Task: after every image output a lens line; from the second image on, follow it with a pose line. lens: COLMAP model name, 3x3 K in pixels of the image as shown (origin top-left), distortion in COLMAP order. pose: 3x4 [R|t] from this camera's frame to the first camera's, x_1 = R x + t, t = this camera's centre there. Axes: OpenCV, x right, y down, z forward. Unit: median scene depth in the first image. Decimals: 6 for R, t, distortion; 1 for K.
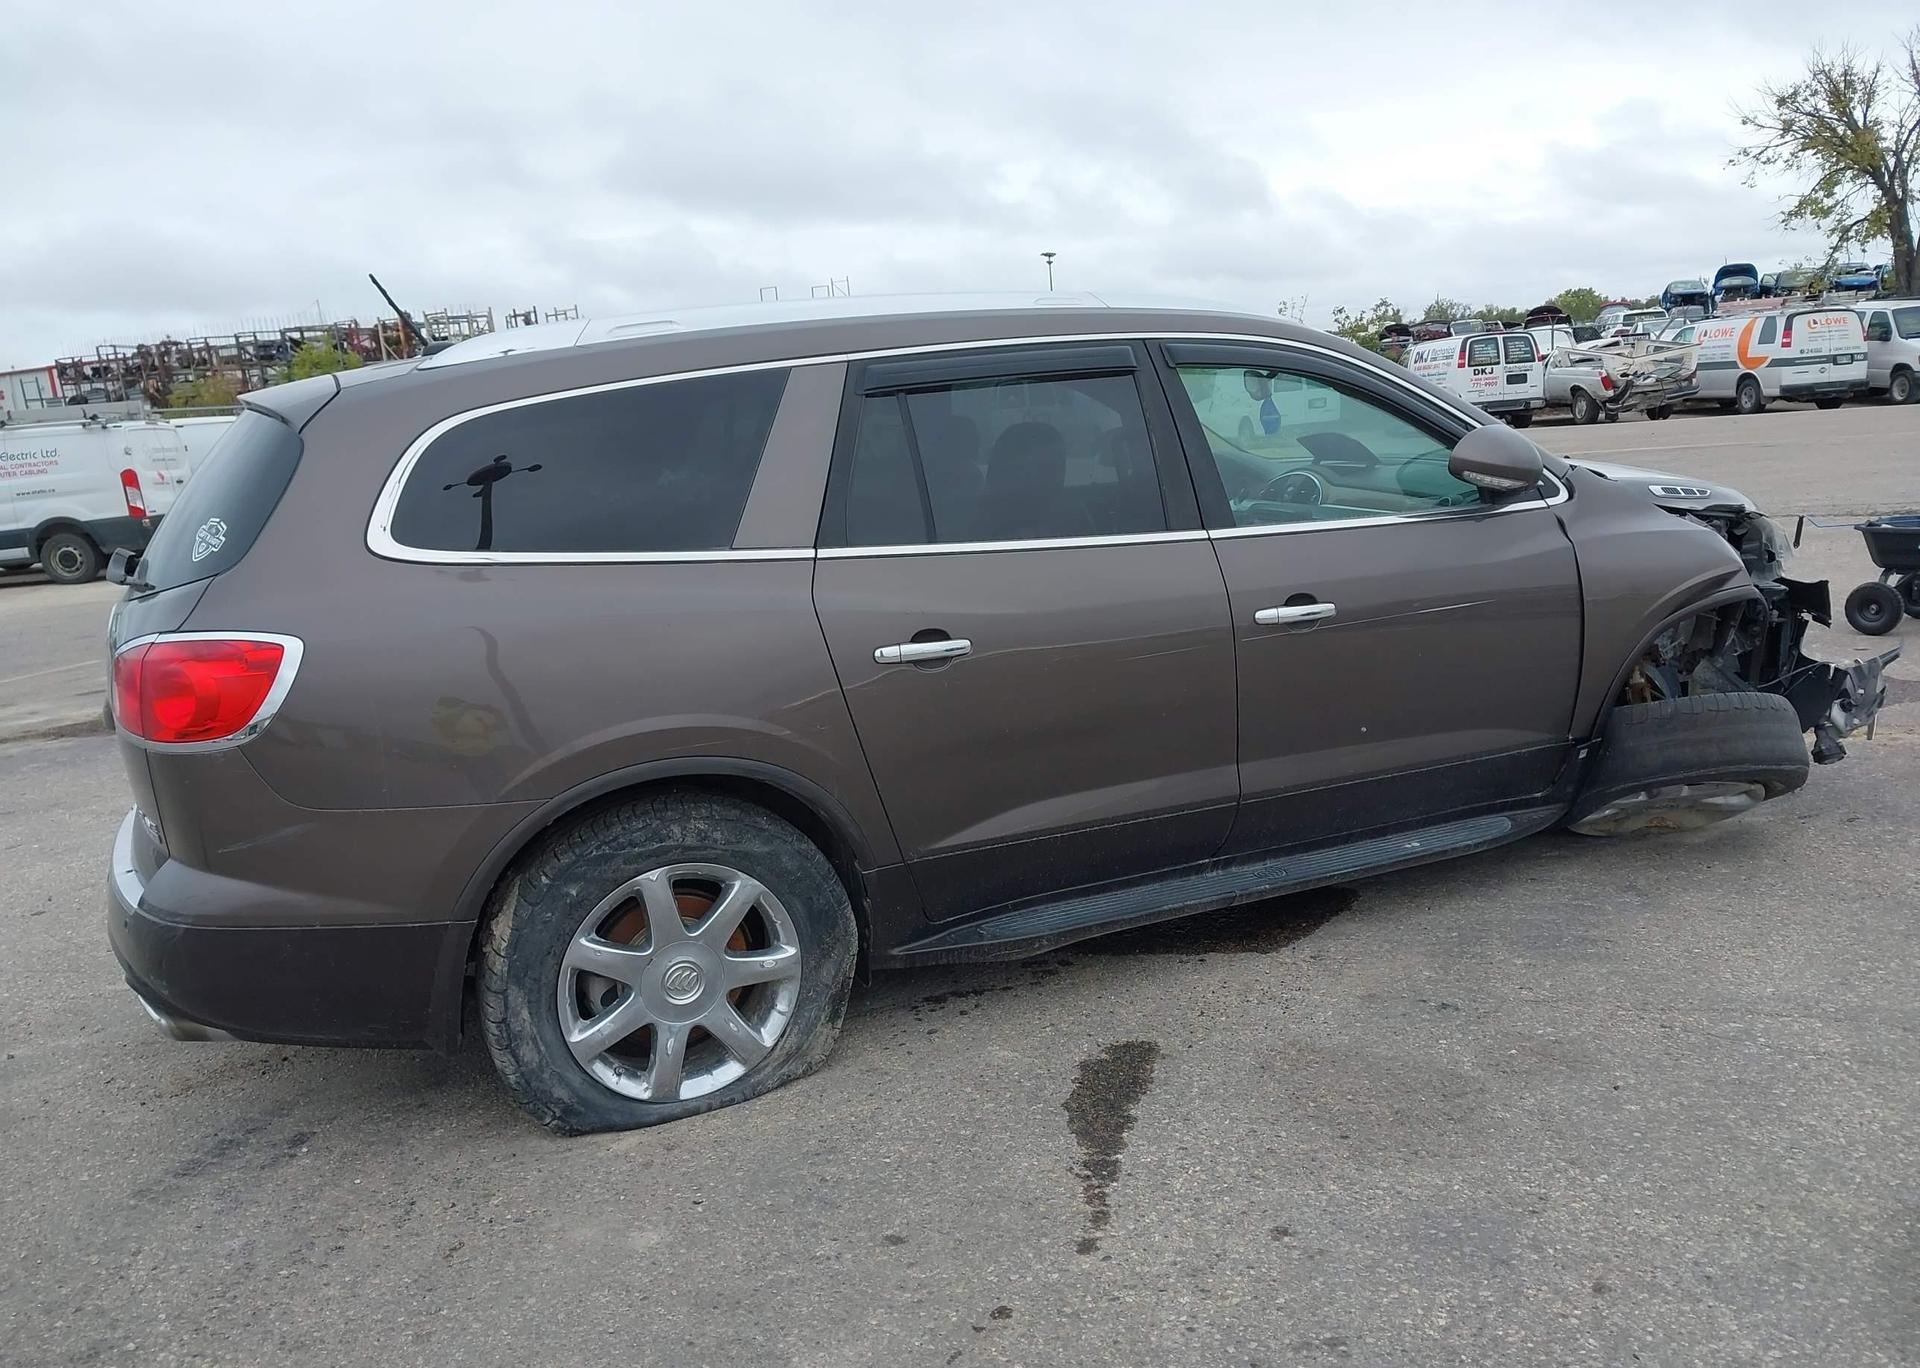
lens RADIAL K [[1504.3, 0, 956.6], [0, 1504.3, 698.1], [0, 0, 1]] dist [0.041490, -0.054640]
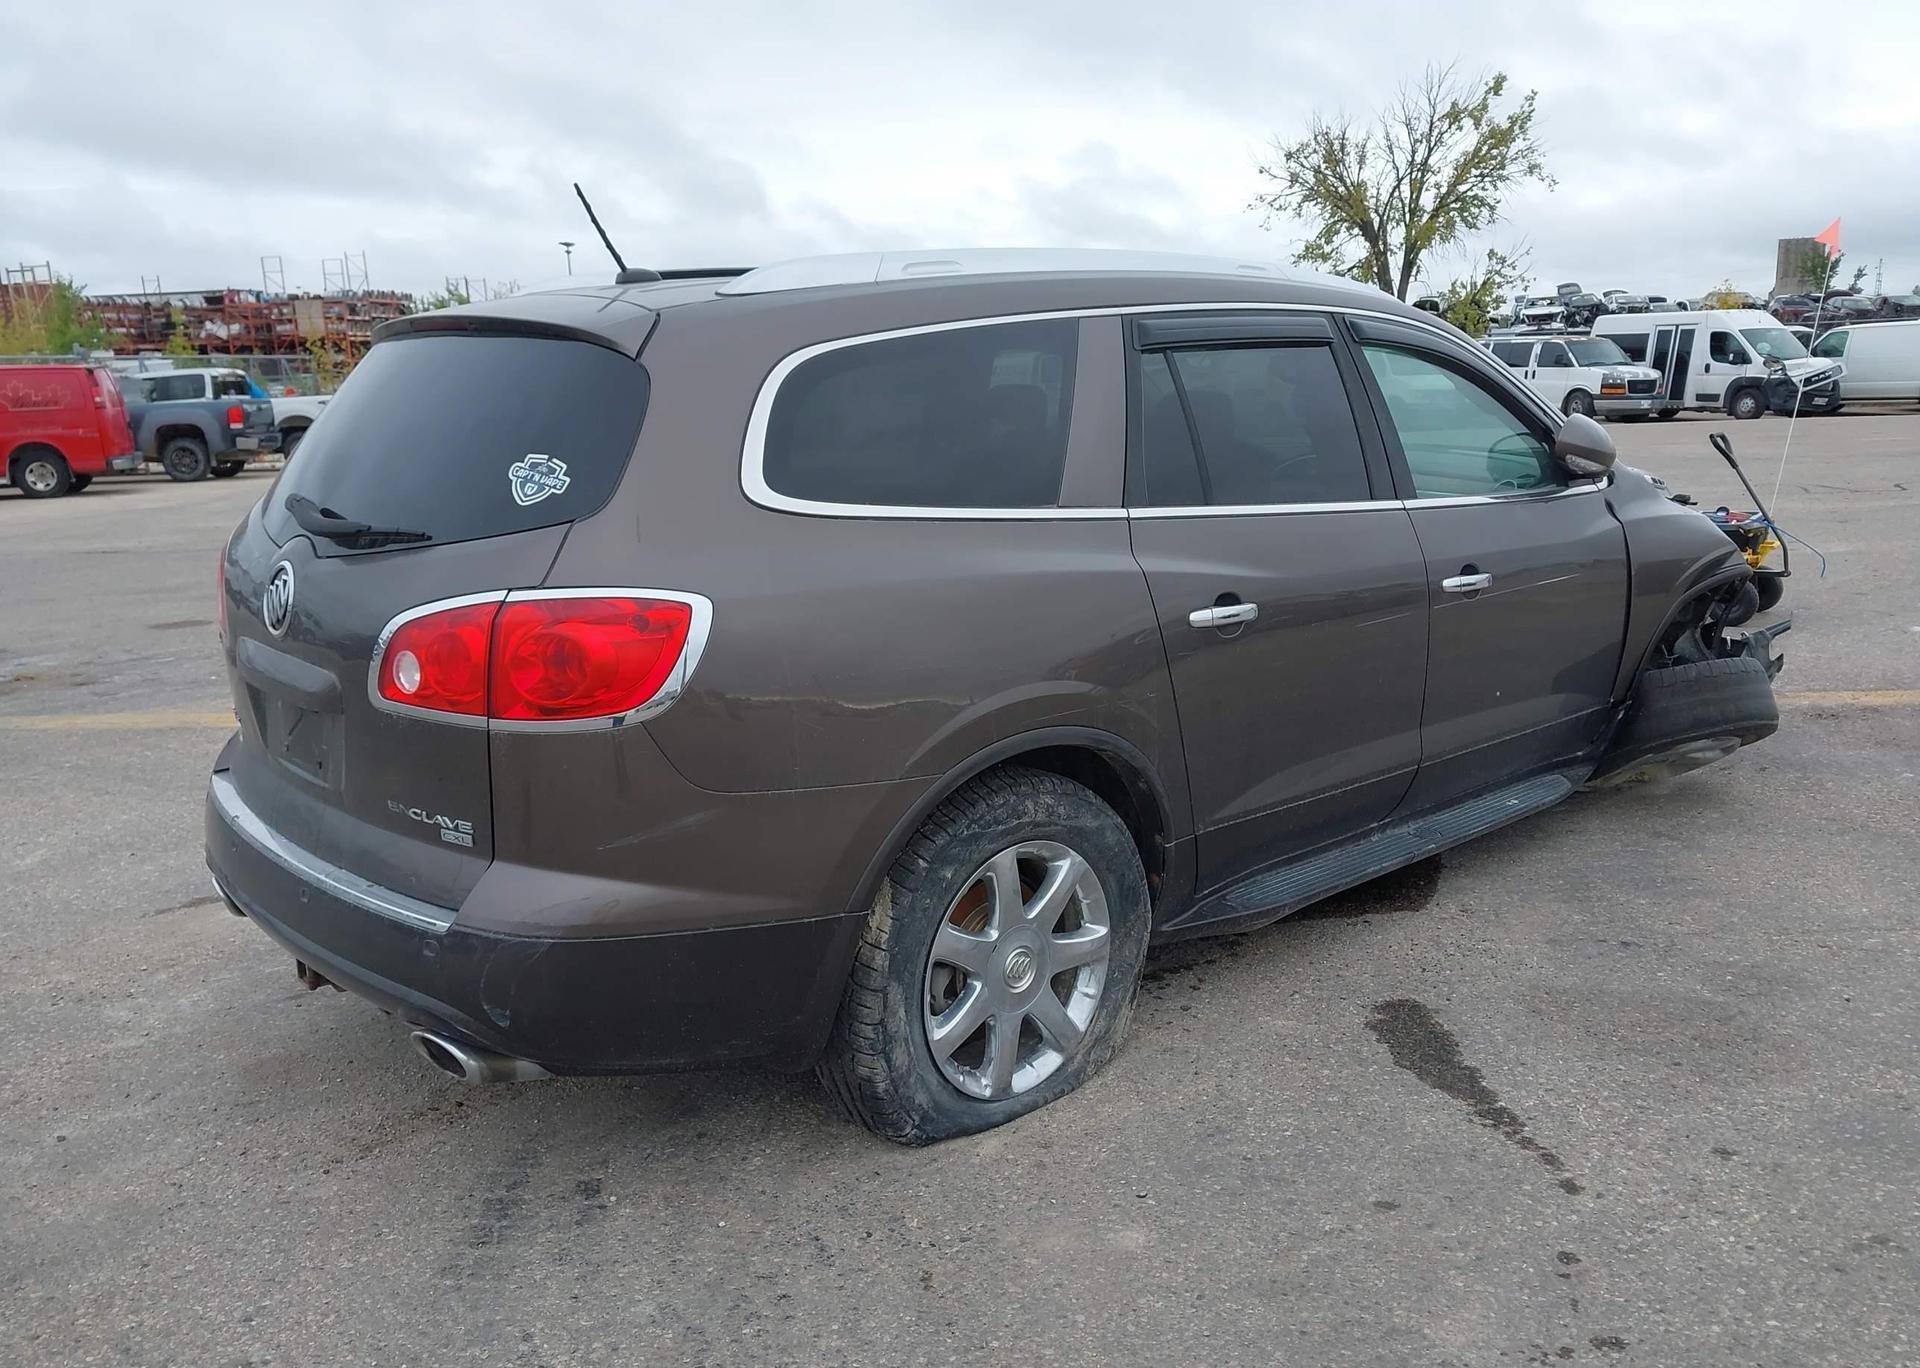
lens RADIAL K [[1504.3, 0, 954.9], [0, 1504.3, 700.9], [0, 0, 1]] dist [0.041490, -0.054640]
pose [[0.950945, -0.019051, 0.308774, -0.466749], [0.019031, 0.999814, 0.003076, 0.017209], [-0.308775, 0.002951, 0.951131, 0.116551]]
